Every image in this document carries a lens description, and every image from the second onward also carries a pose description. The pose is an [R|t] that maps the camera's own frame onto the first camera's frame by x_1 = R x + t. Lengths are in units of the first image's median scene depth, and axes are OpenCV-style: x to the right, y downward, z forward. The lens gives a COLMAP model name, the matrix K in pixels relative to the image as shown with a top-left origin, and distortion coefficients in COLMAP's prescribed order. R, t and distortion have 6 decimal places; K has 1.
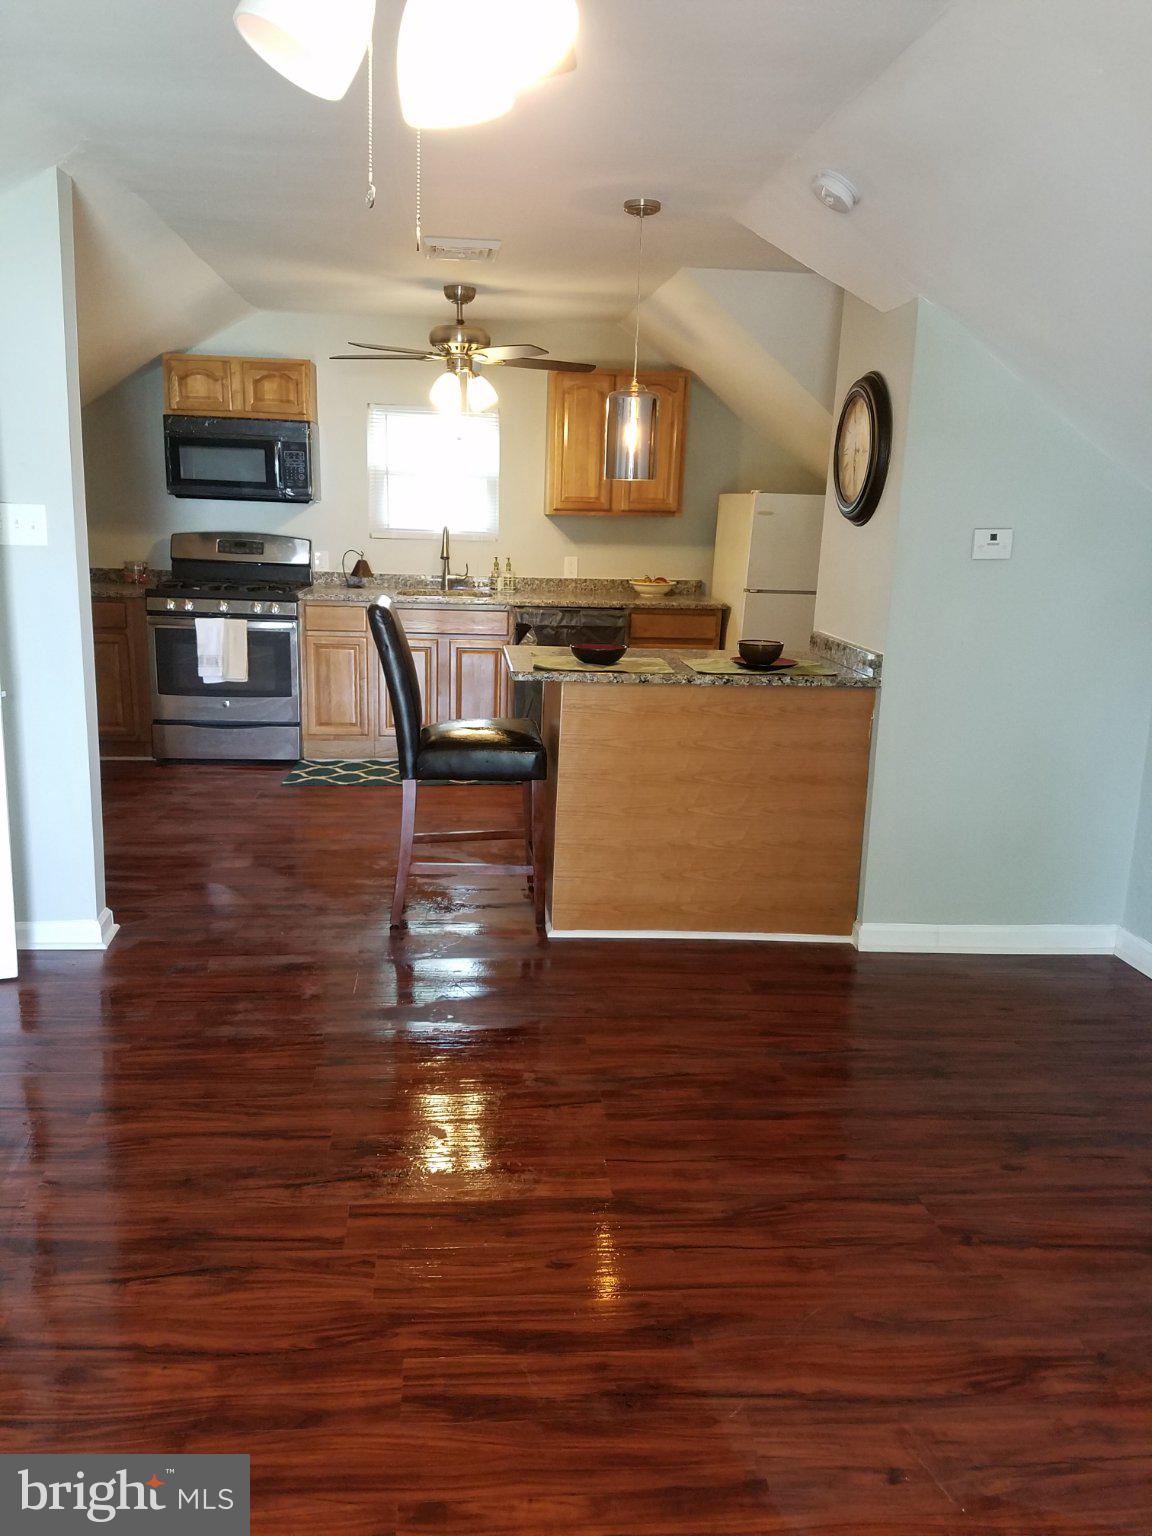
lens RADIAL K [[1184.3, 0, 539.0], [0, 1184.3, 718.3], [0, 0, 1]] dist [0.217149, -0.293566]
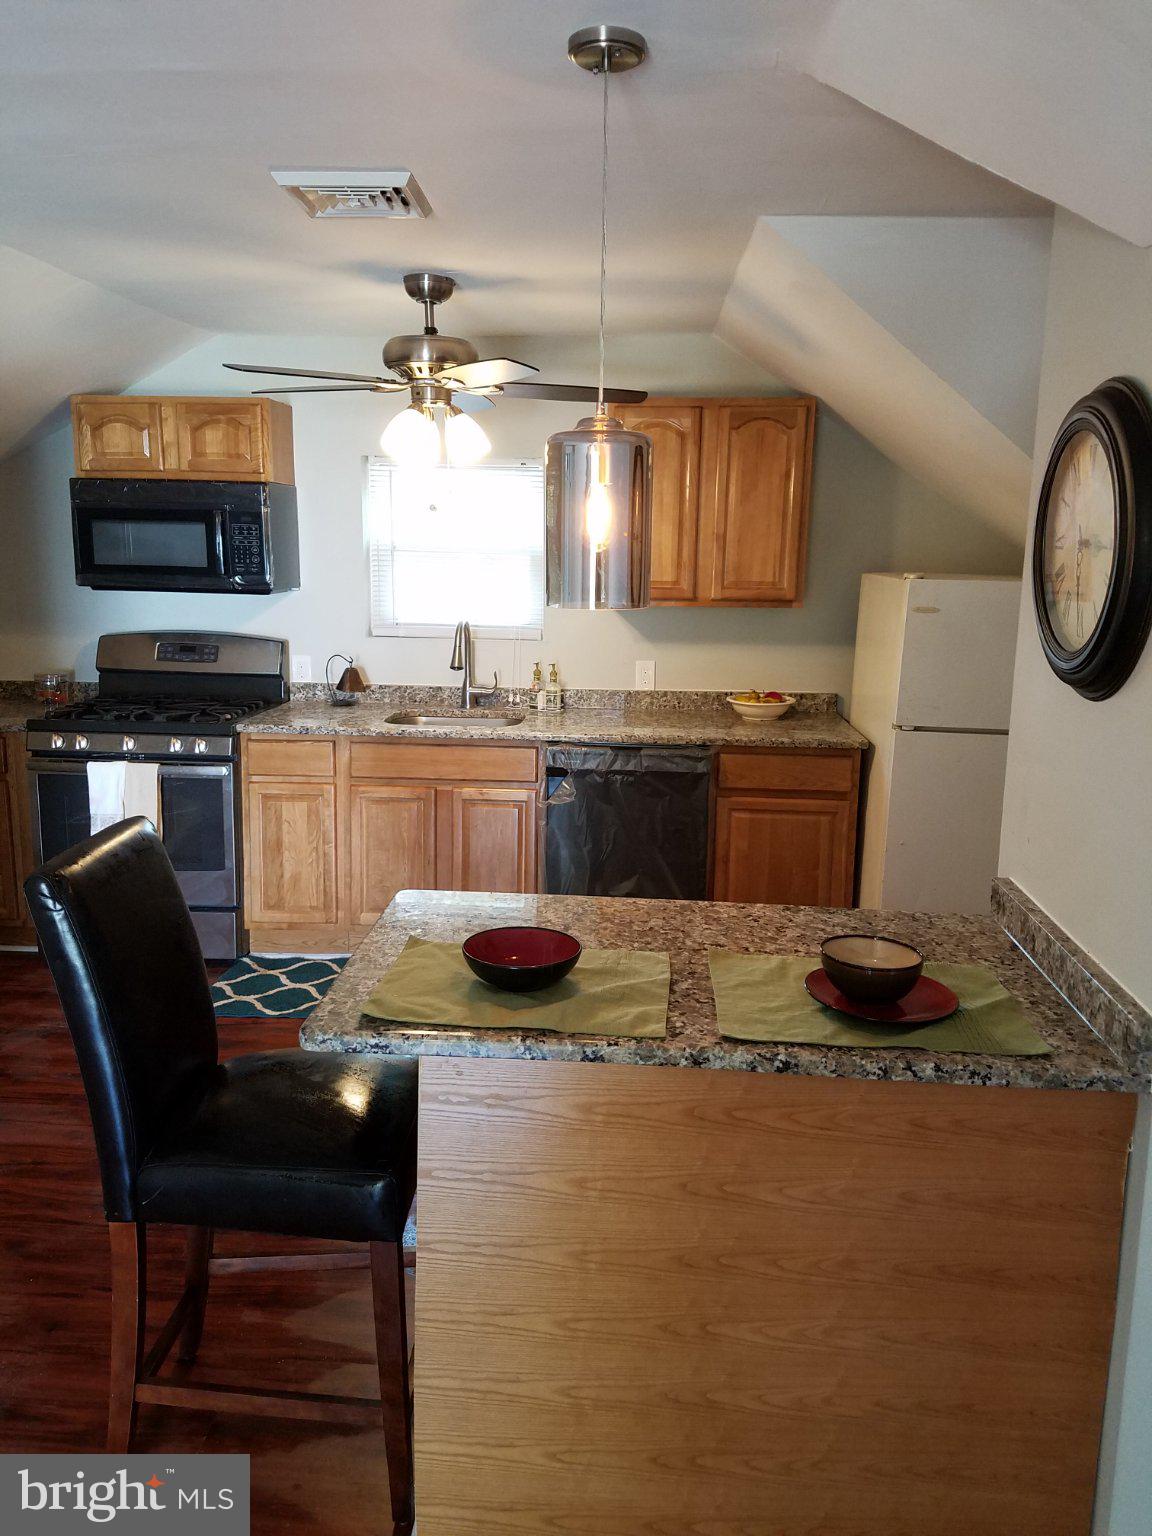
lens RADIAL K [[1184.3, 0, 539.0], [0, 1184.3, 718.3], [0, 0, 1]] dist [0.217149, -0.293566]
pose [[0.988126, 0.011533, -0.153212, 0.081480], [-0.016508, 0.999376, -0.031239, -0.086985], [0.152756, 0.033398, 0.987699, 0.323487]]
